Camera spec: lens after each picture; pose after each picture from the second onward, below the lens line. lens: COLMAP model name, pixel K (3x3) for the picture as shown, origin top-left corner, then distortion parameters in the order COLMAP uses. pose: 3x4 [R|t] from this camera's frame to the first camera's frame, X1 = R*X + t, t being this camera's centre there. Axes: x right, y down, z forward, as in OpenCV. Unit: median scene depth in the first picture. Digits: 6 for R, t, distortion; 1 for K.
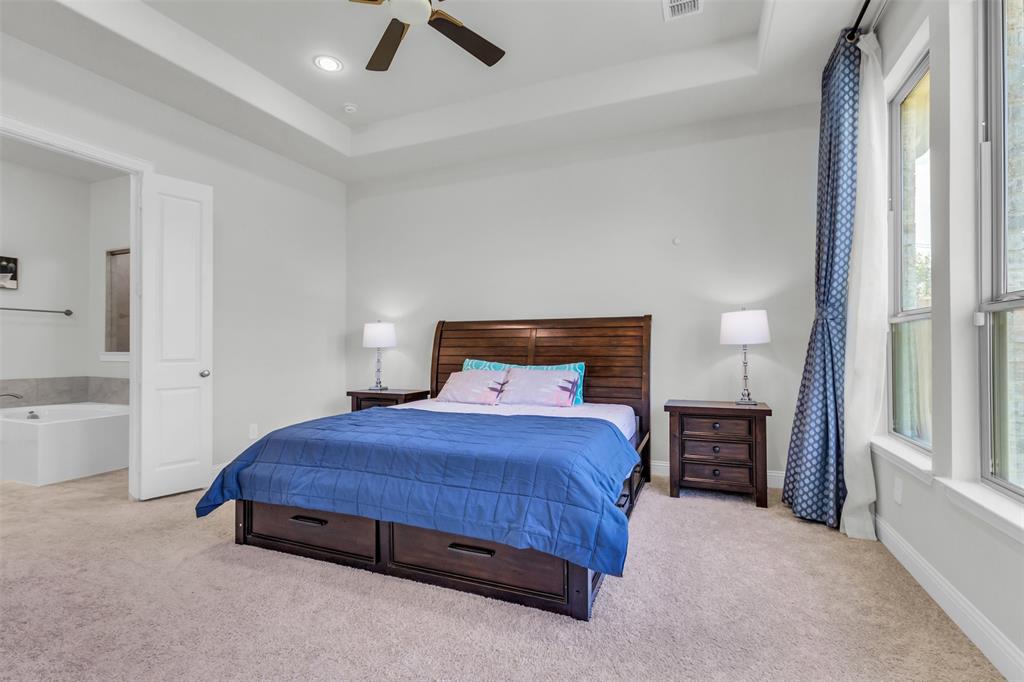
lens RADIAL K [[472.8, 0, 510.8], [0, 472.8, 340.3], [0, 0, 1]] dist [0.002738, 0.001023]
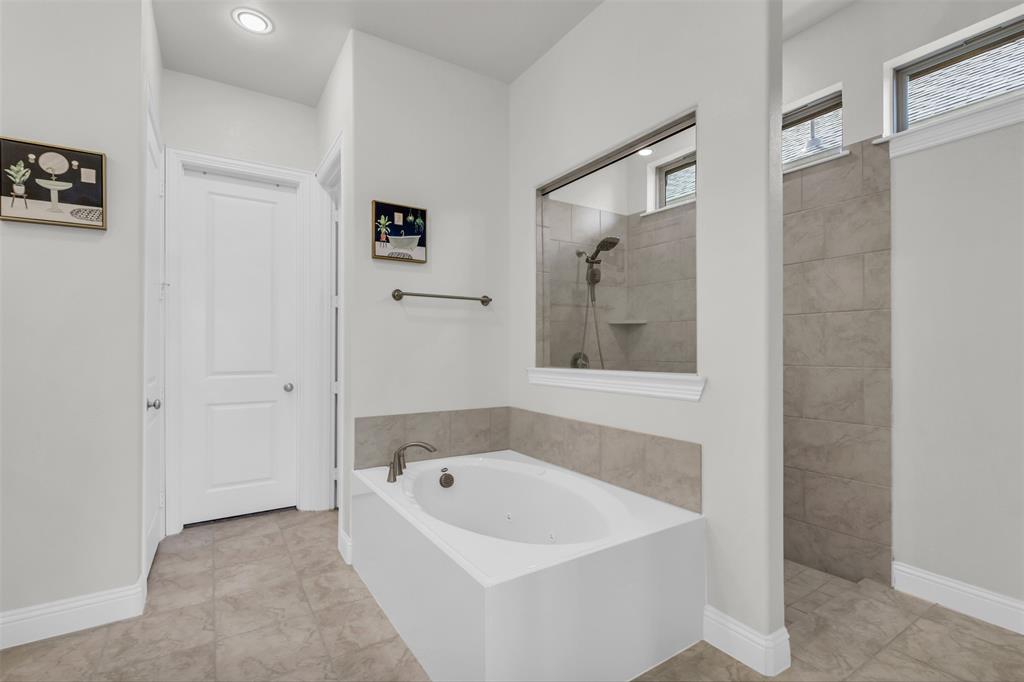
lens RADIAL K [[472.8, 0, 510.8], [0, 472.8, 347.3], [0, 0, 1]] dist [0.002738, 0.001023]
pose [[0.830370, -0.007083, -0.557168, -0.579188], [0.009300, 0.999956, 0.001149, 0.000183], [0.557135, -0.006136, 0.830399, 0.527461]]
